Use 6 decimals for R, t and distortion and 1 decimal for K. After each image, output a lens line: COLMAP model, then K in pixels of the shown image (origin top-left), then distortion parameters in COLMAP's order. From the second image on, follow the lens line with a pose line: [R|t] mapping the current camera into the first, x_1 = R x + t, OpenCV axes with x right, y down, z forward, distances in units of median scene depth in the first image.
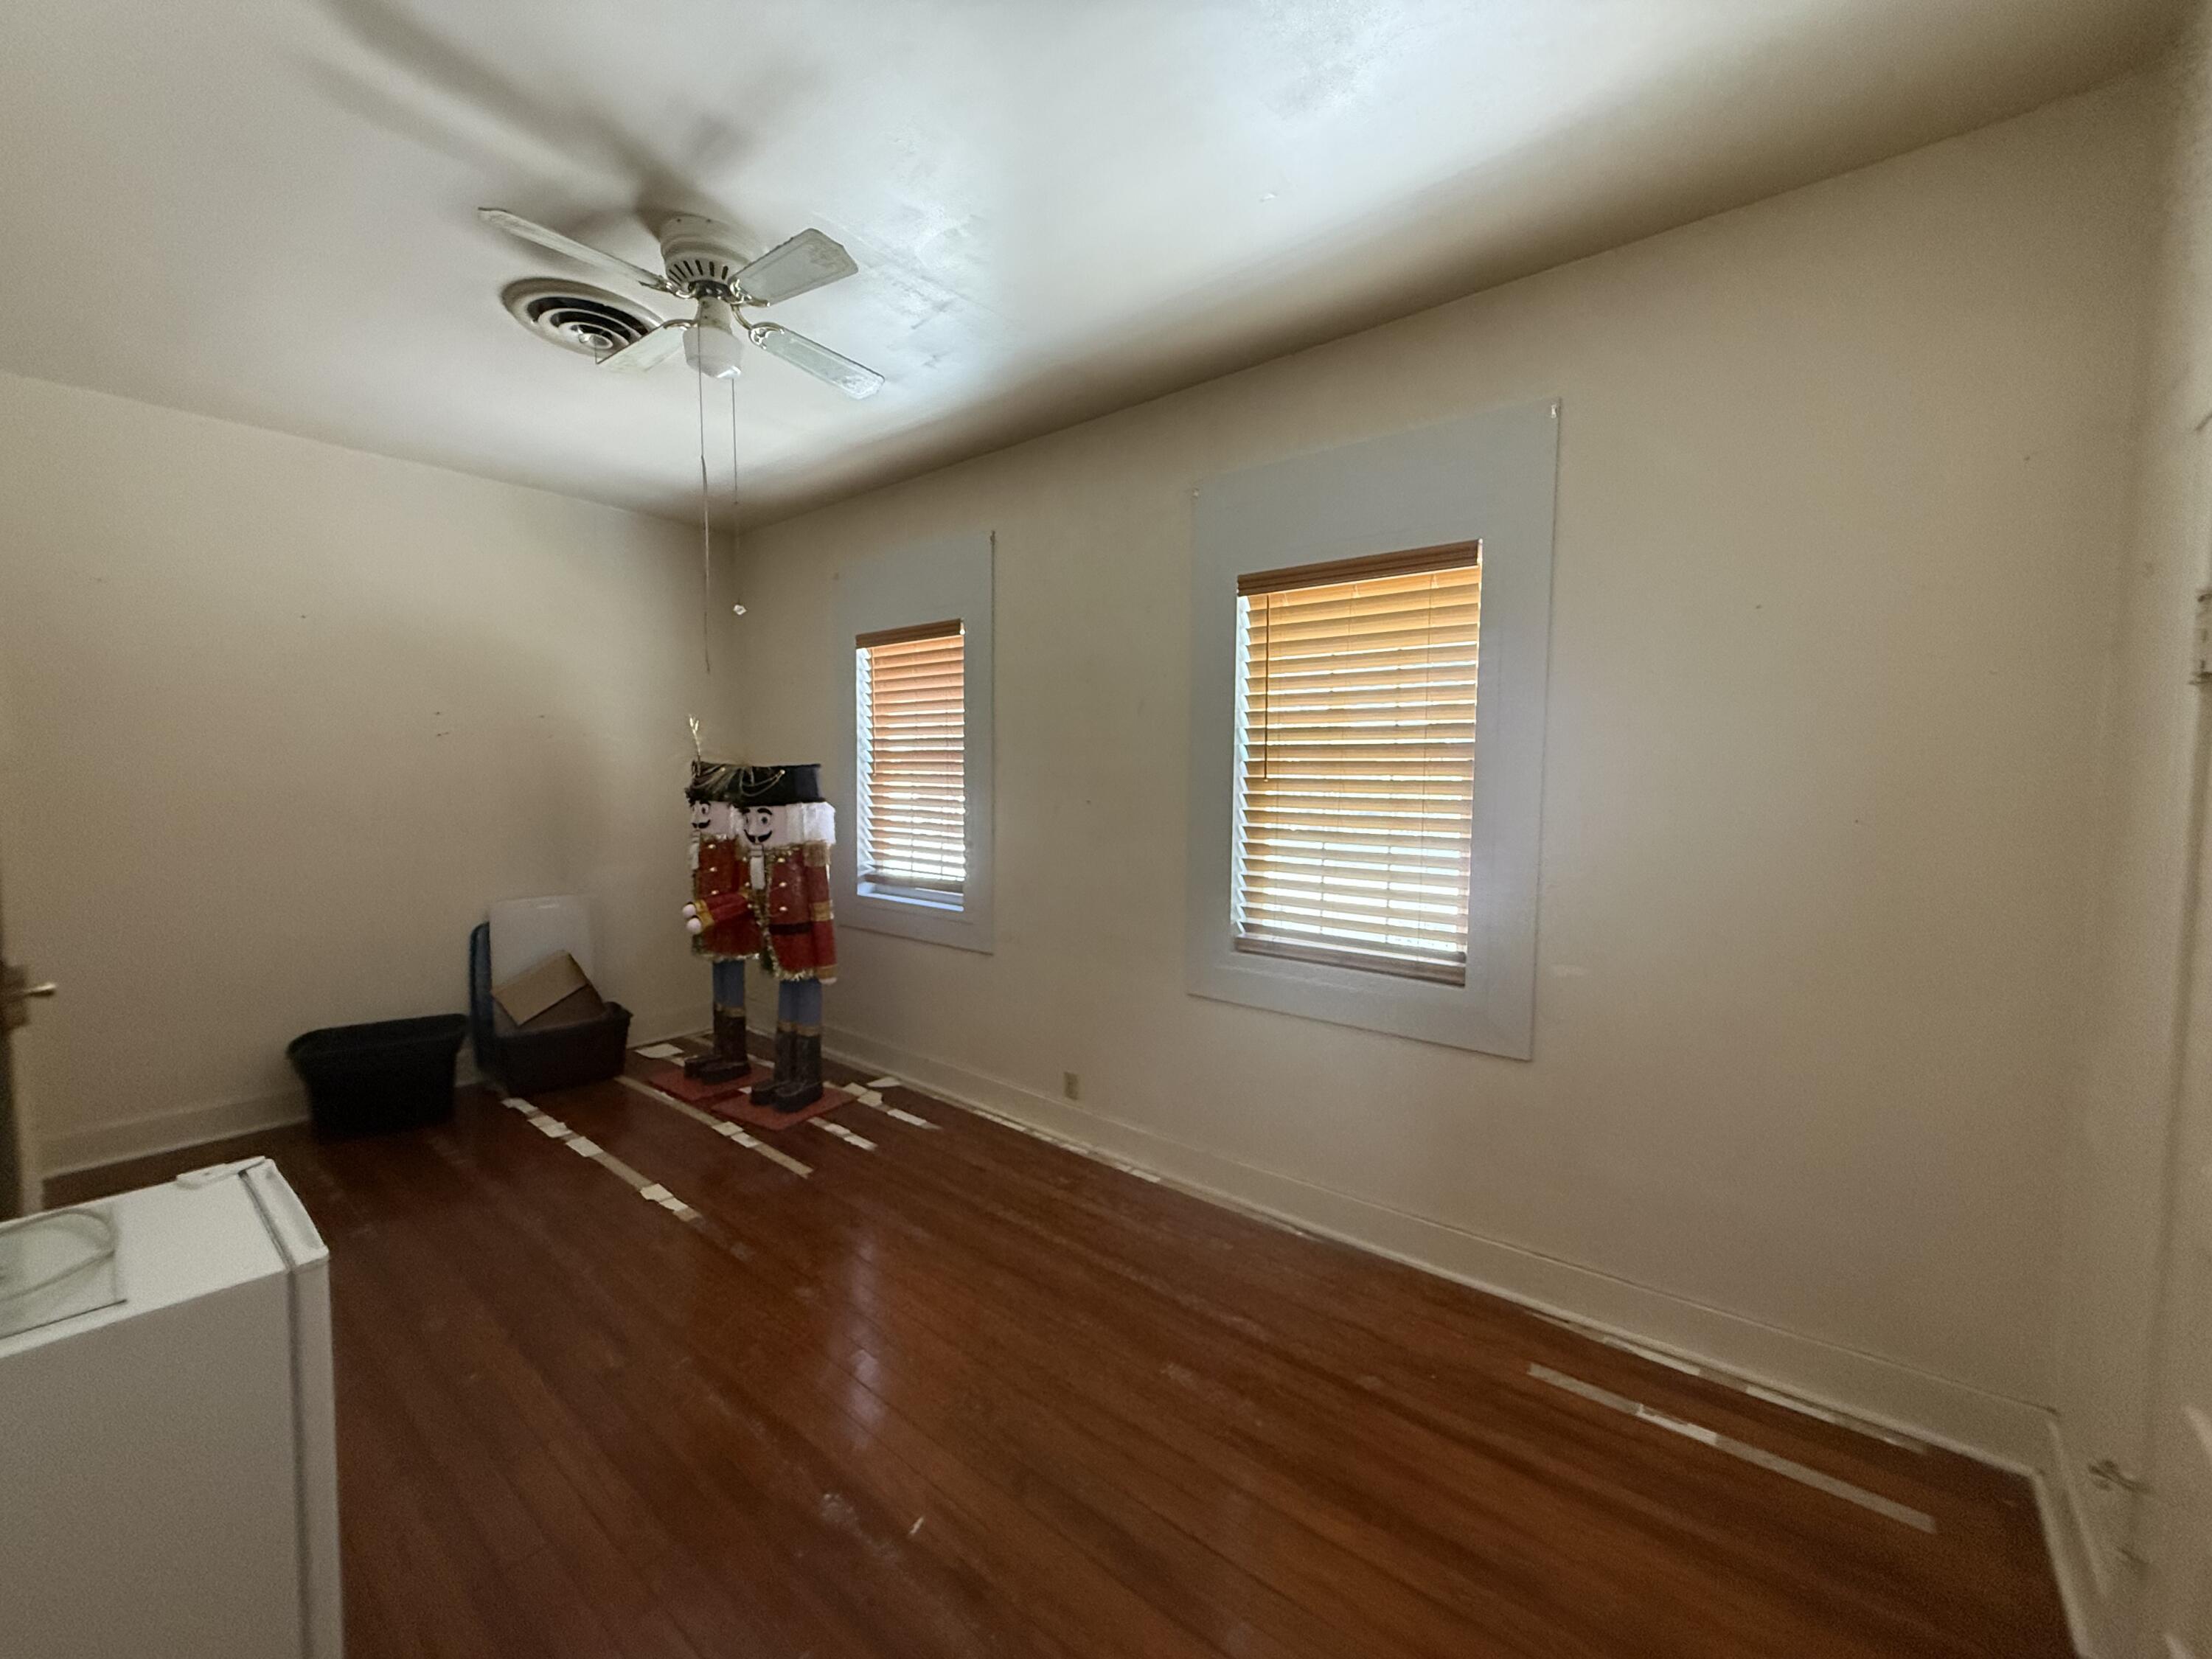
lens RADIAL K [[888.8, 0, 1104.3], [0, 888.8, 830.6], [0, 0, 1]] dist [0.000980, 0.000293]
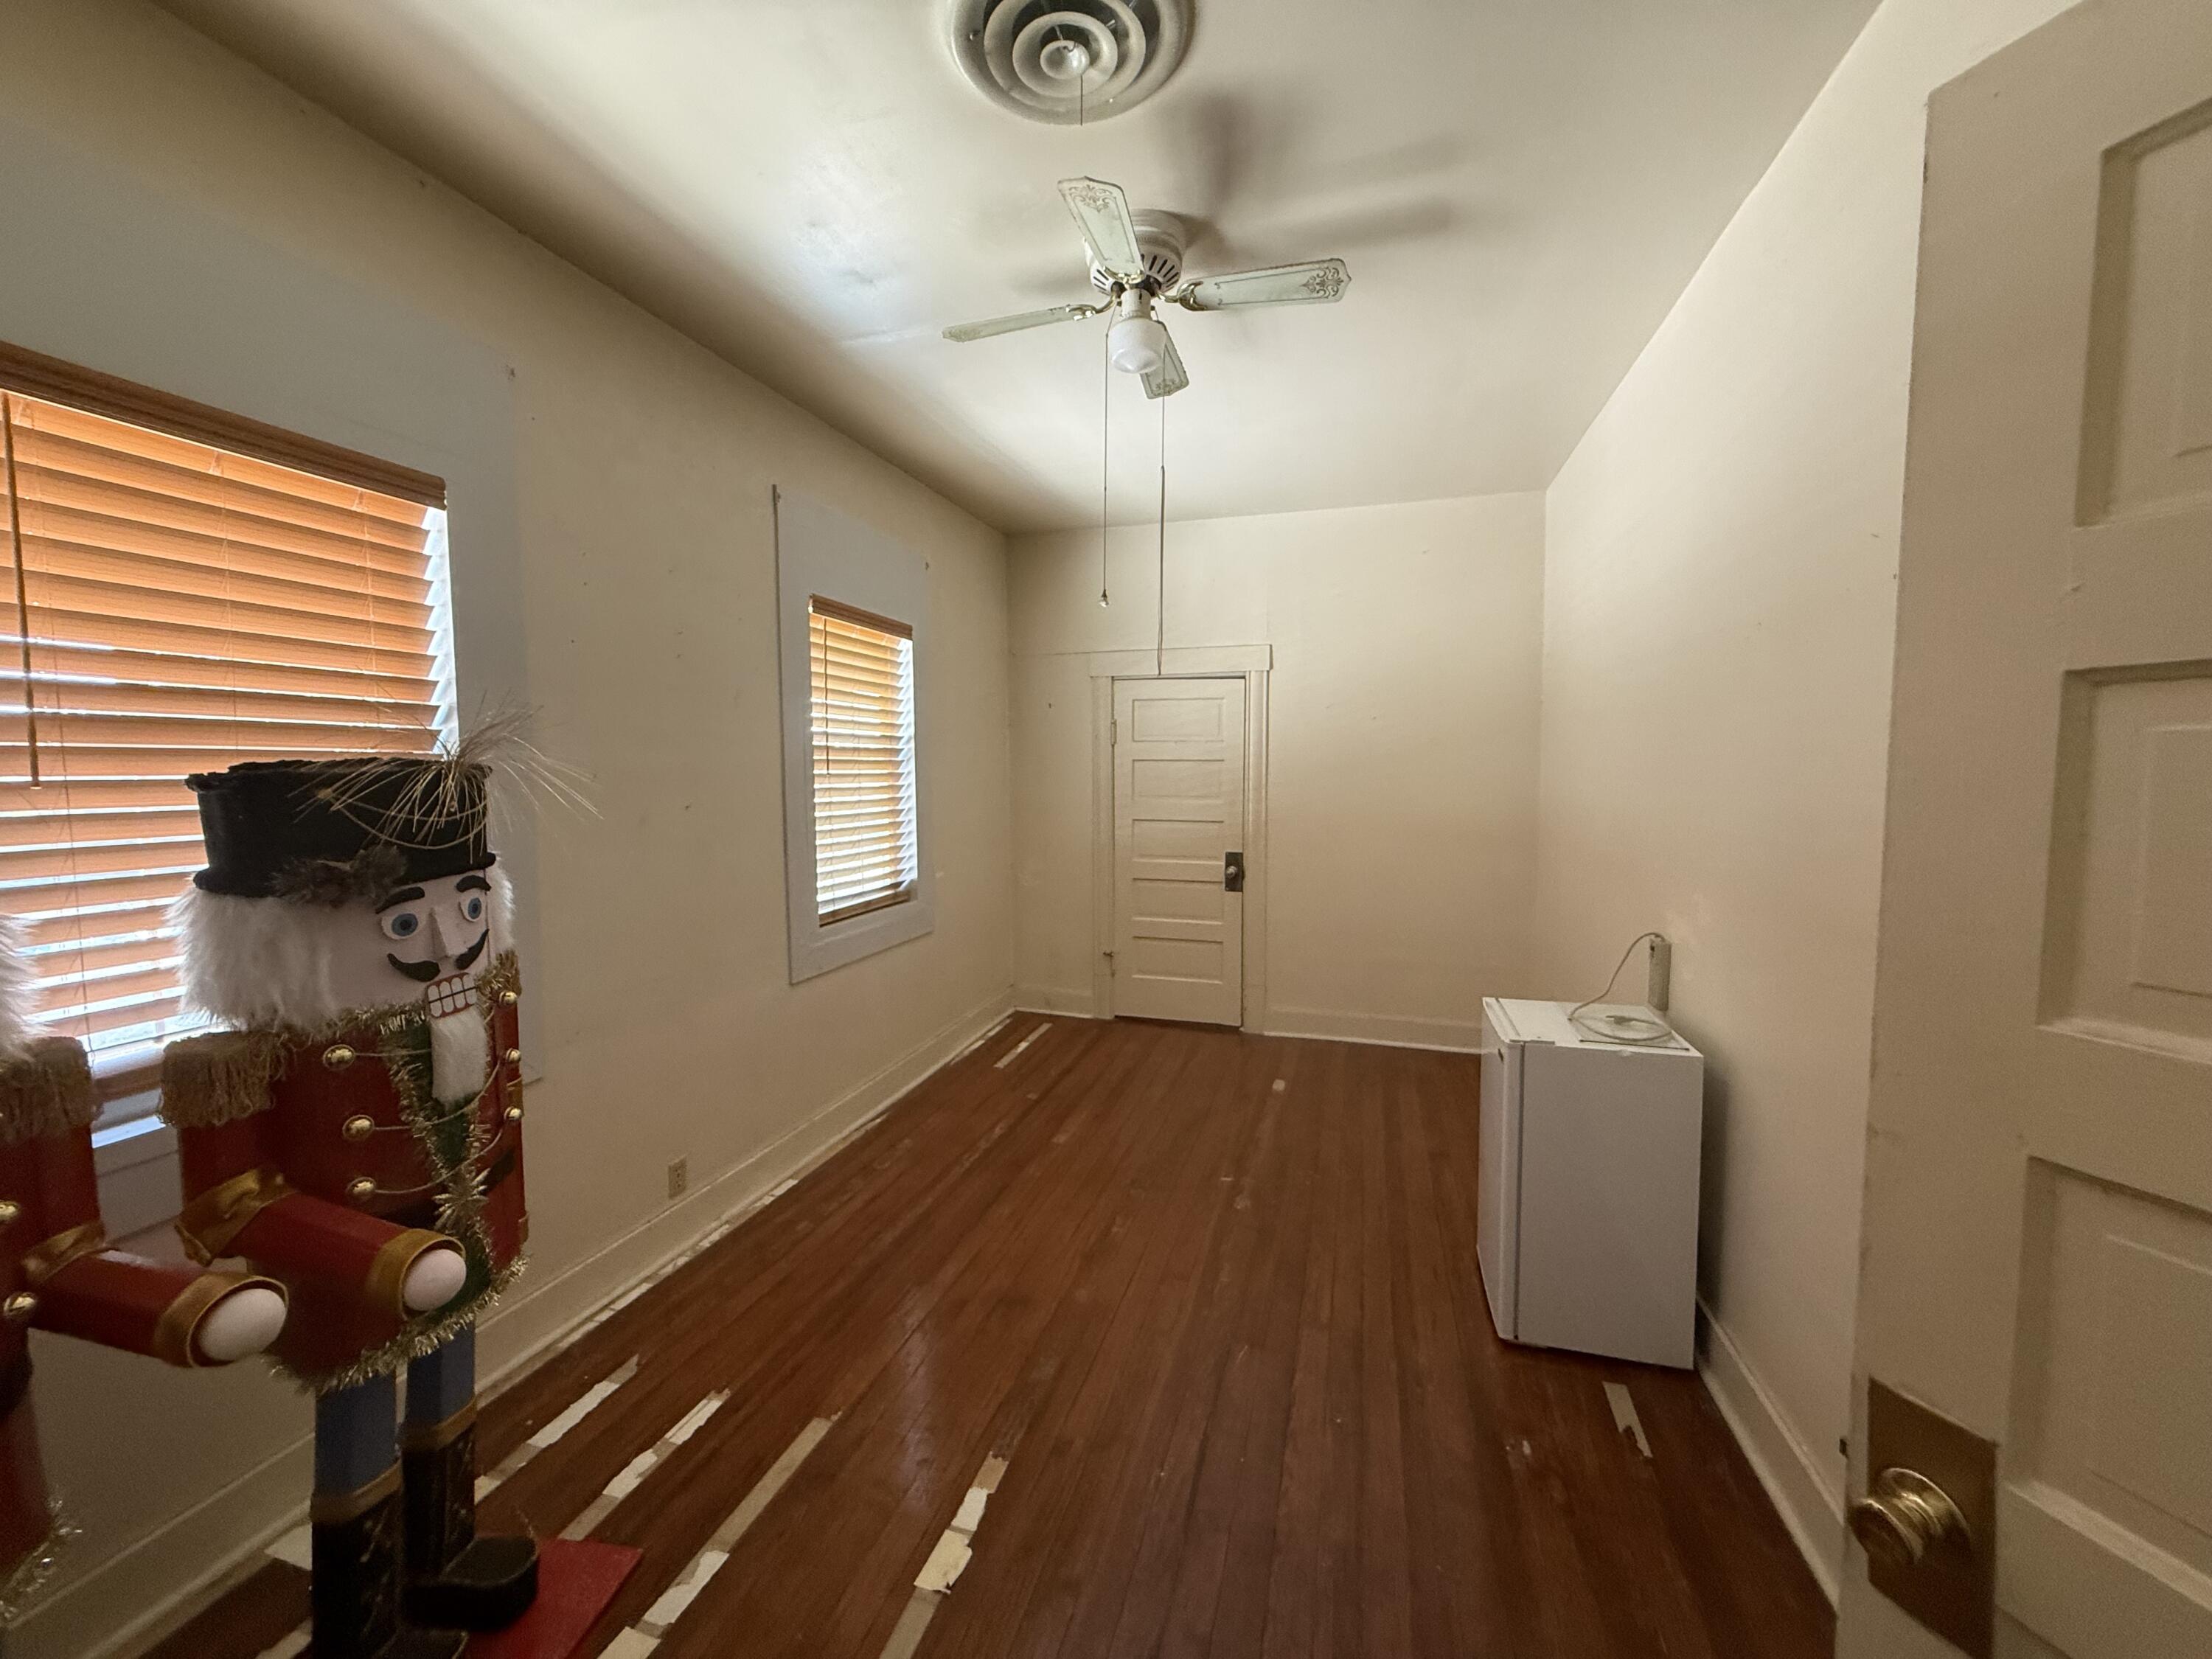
lens RADIAL K [[888.8, 0, 1107.0], [0, 888.8, 825.5], [0, 0, 1]] dist [0.000980, 0.000293]
pose [[-0.397208, -0.069553, 0.915089, -1.033602], [0.055395, 0.993489, 0.099557, -0.085937], [-0.916055, 0.090236, -0.390769, 1.111774]]
